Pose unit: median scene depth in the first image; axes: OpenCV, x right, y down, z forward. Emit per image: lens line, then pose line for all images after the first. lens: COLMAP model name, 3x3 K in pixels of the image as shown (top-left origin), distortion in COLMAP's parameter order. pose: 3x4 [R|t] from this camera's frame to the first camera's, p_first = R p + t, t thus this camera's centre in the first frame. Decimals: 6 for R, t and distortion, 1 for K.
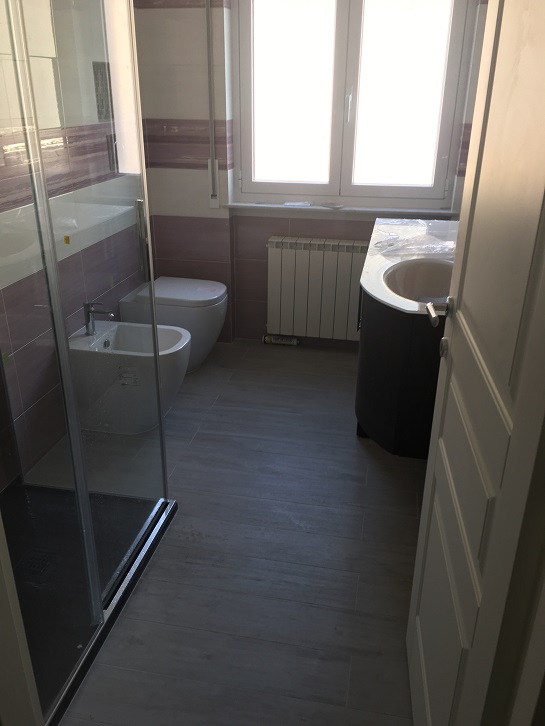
lens RADIAL K [[613.5, 0, 274.0], [0, 613.5, 361.8], [0, 0, 1]] dist [0.036535, -0.058352]
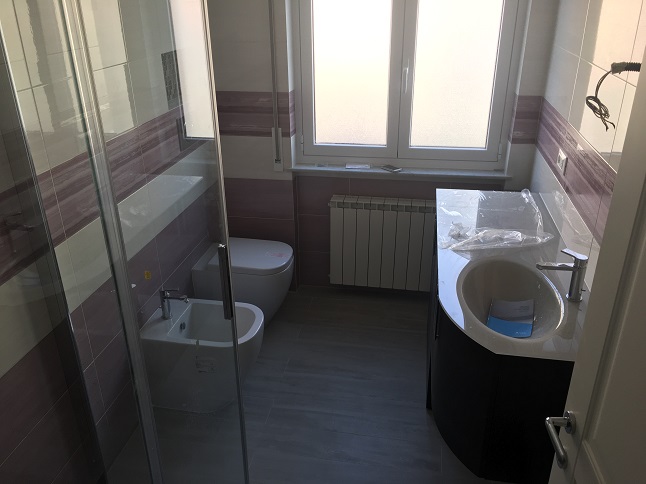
lens RADIAL K [[545.9, 0, 323.4], [0, 545.9, 237.0], [0, 0, 1]] dist [0.036535, -0.058352]
pose [[0.999609, -0.025388, 0.011710, -0.036489], [0.025271, 0.999631, 0.010002, -0.156250], [-0.011959, -0.009702, 0.999881, 0.068158]]
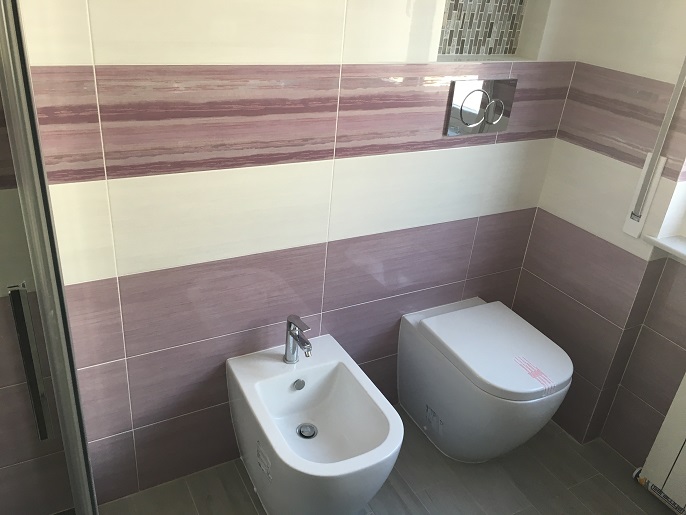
lens RADIAL K [[579.7, 0, 340.9], [0, 579.7, 255.7], [0, 0, 1]] dist [0.036535, -0.058352]
pose [[0.632832, 0.392097, -0.667671, 0.104491], [-0.380473, 0.908486, 0.172898, -0.241817], [0.674362, 0.144615, 0.724101, 0.478682]]
